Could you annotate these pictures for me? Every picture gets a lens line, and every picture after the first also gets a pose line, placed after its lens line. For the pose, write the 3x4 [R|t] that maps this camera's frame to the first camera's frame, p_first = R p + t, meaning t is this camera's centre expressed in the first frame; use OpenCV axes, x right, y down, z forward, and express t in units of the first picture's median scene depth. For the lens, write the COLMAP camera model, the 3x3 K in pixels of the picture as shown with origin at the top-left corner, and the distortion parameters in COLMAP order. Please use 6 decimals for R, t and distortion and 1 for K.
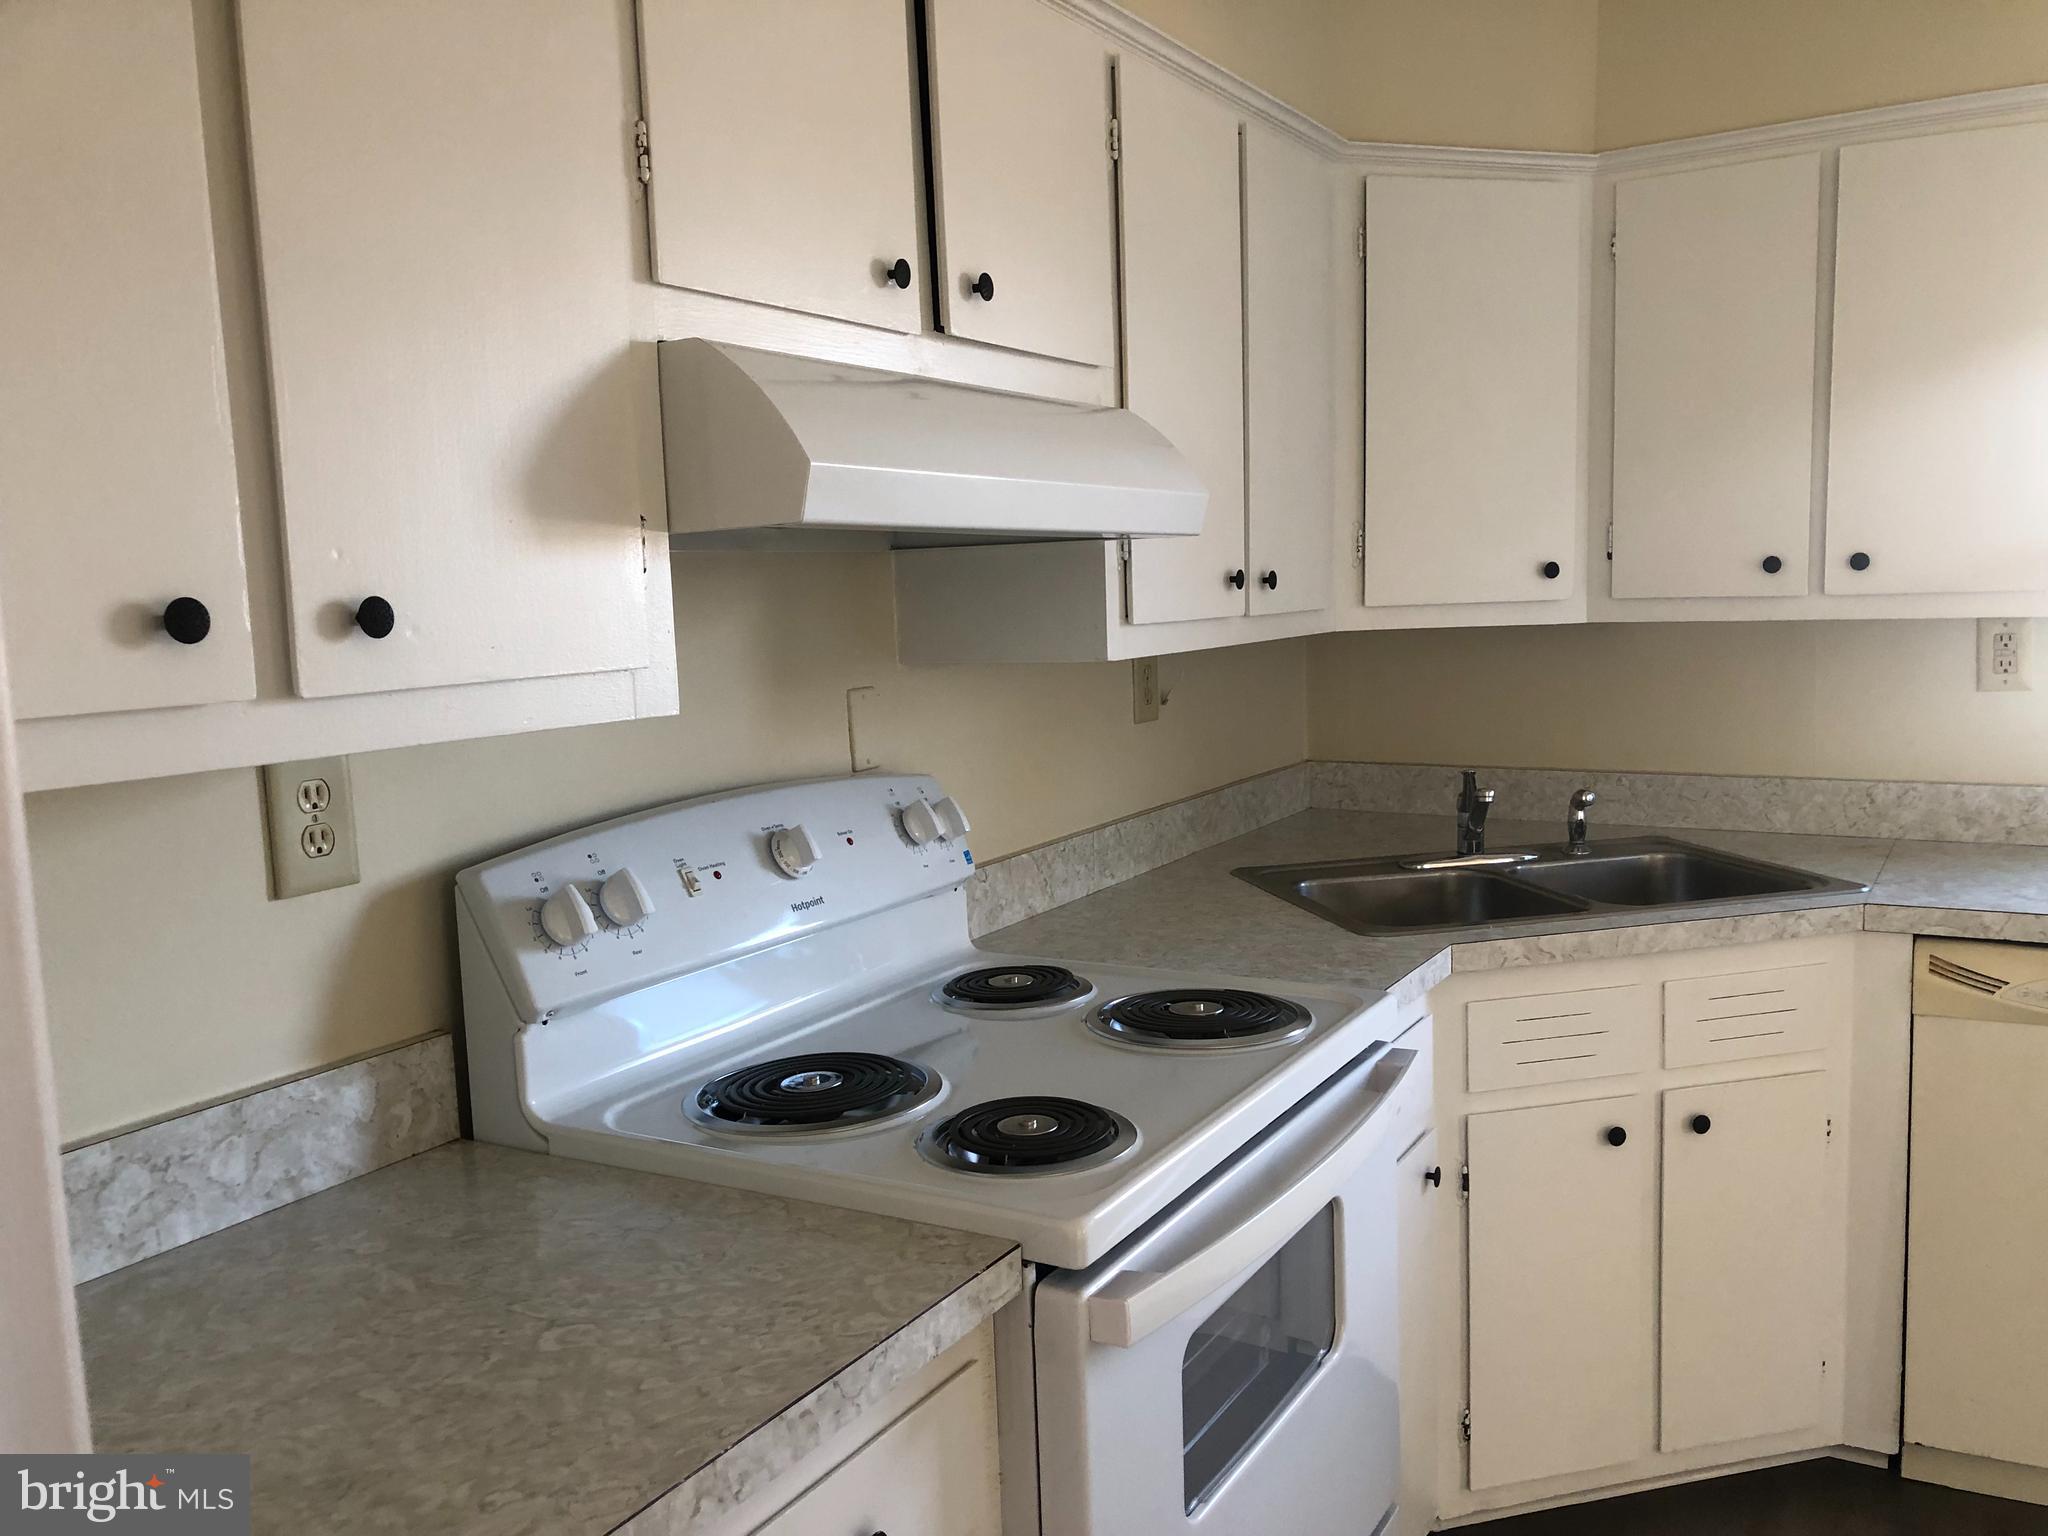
lens RADIAL K [[1697.7, 0, 1024.0], [0, 1697.7, 768.0], [0, 0, 1]] dist [0.005517, -0.000316]
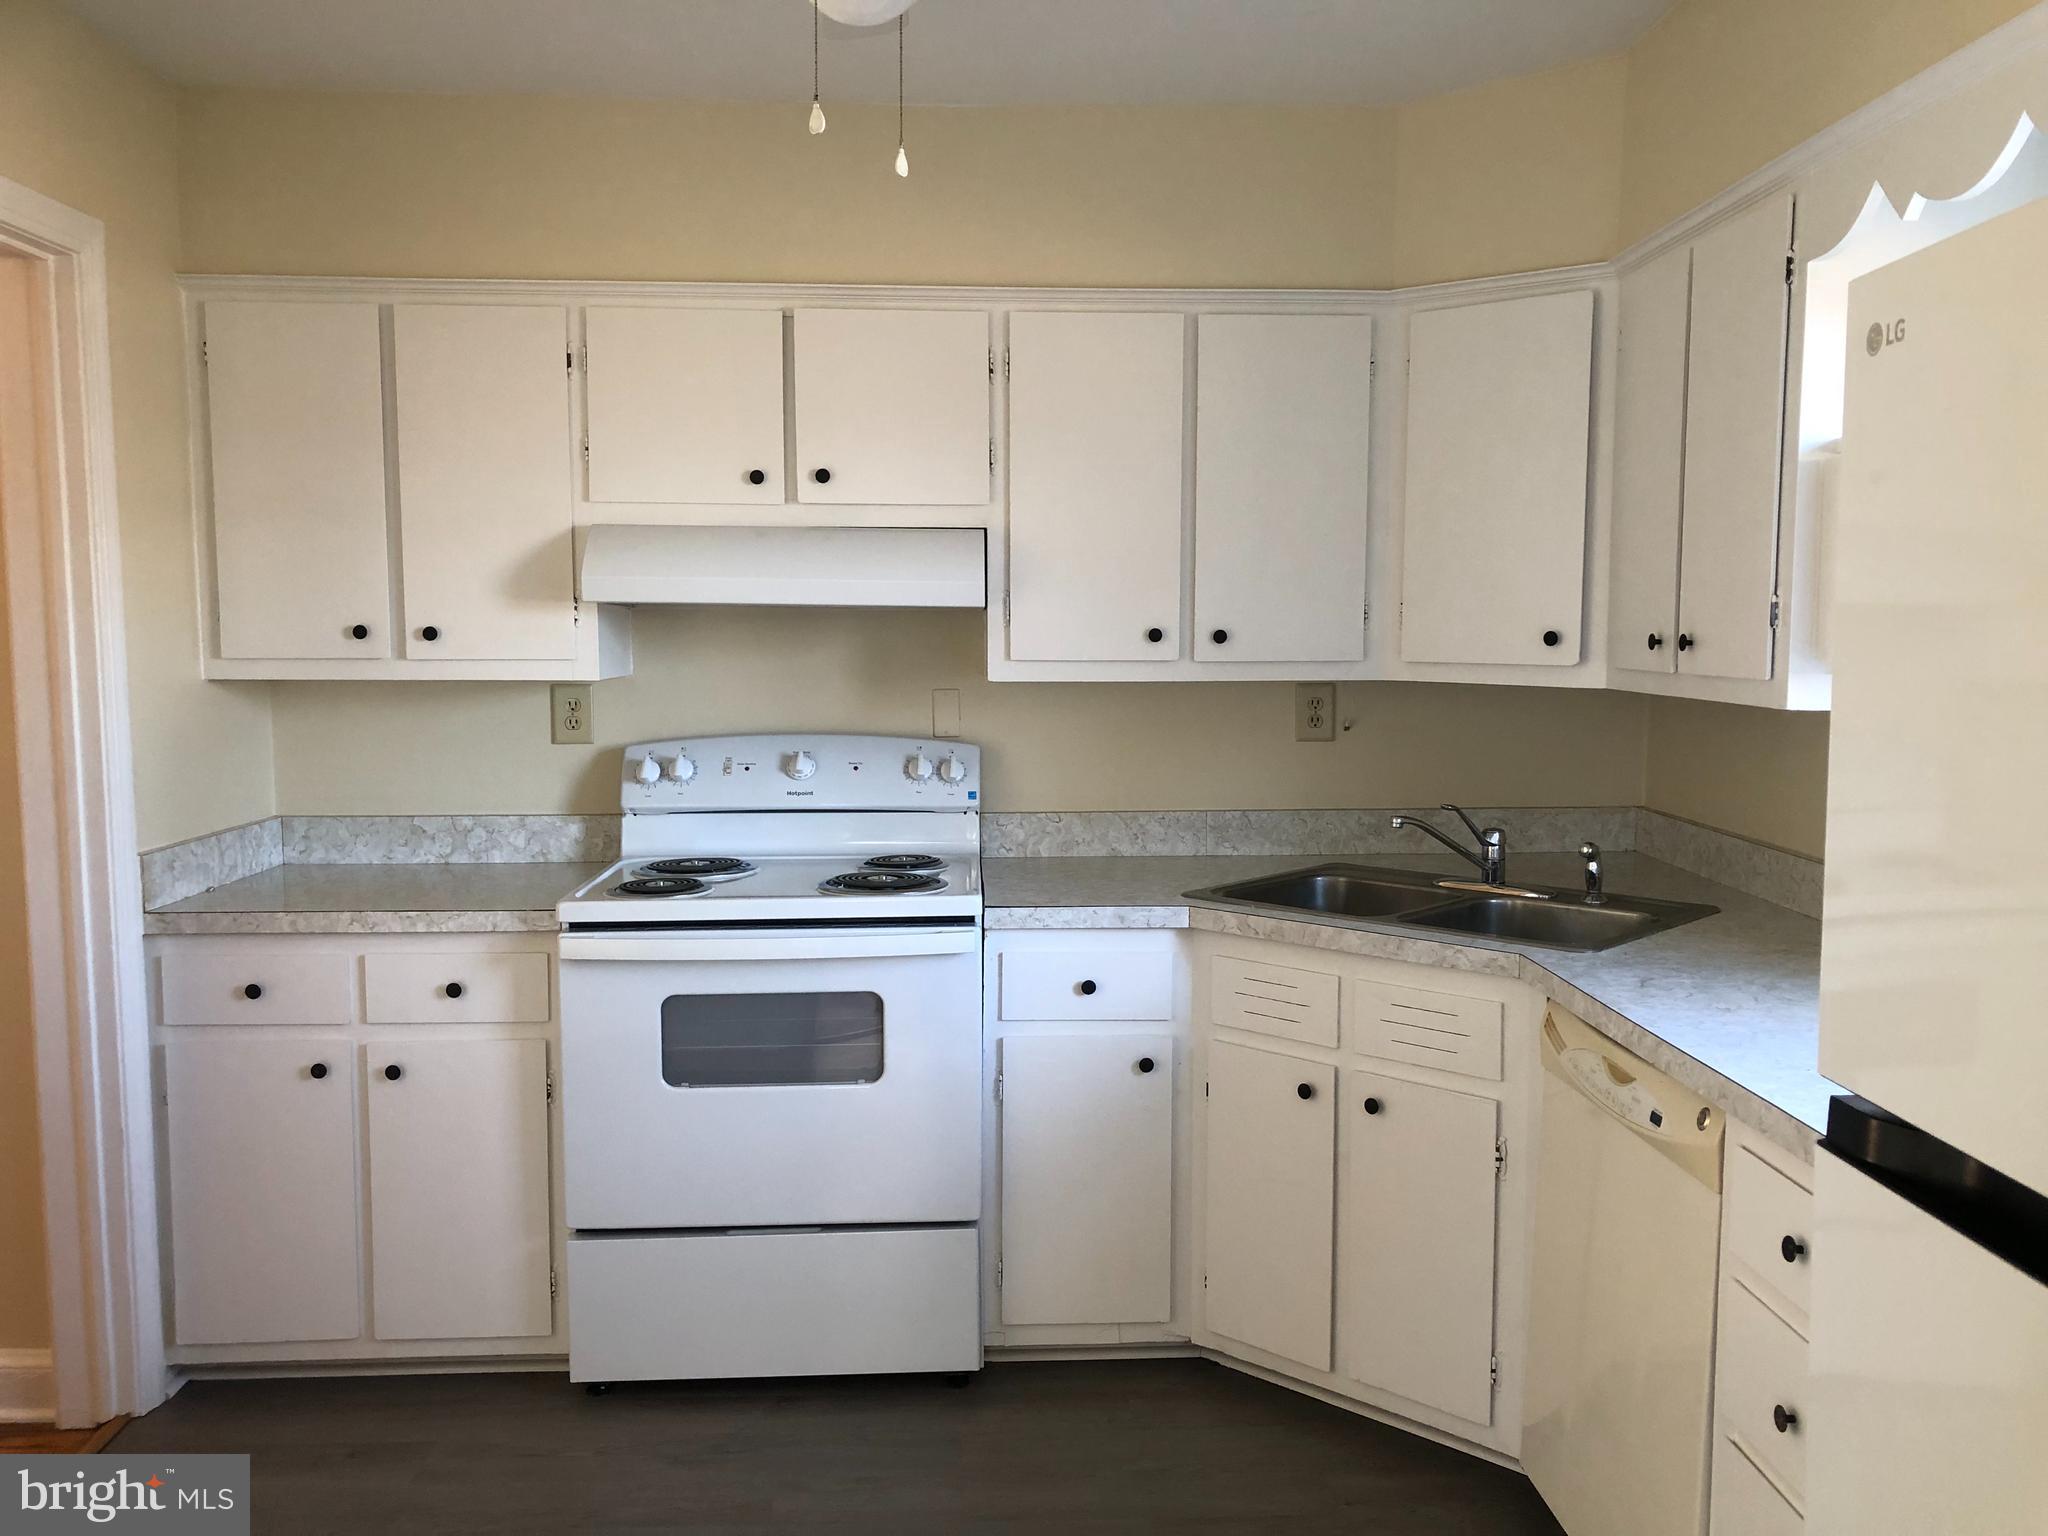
lens RADIAL K [[1634.1, 0, 1024.0], [0, 1634.1, 768.0], [0, 0, 1]] dist [-0.001850, 0.000073]
pose [[0.537754, 0.107893, -0.836170, 1.704357], [-0.112917, 0.992059, 0.055390, -0.087328], [0.835506, 0.064632, 0.545667, 0.220123]]
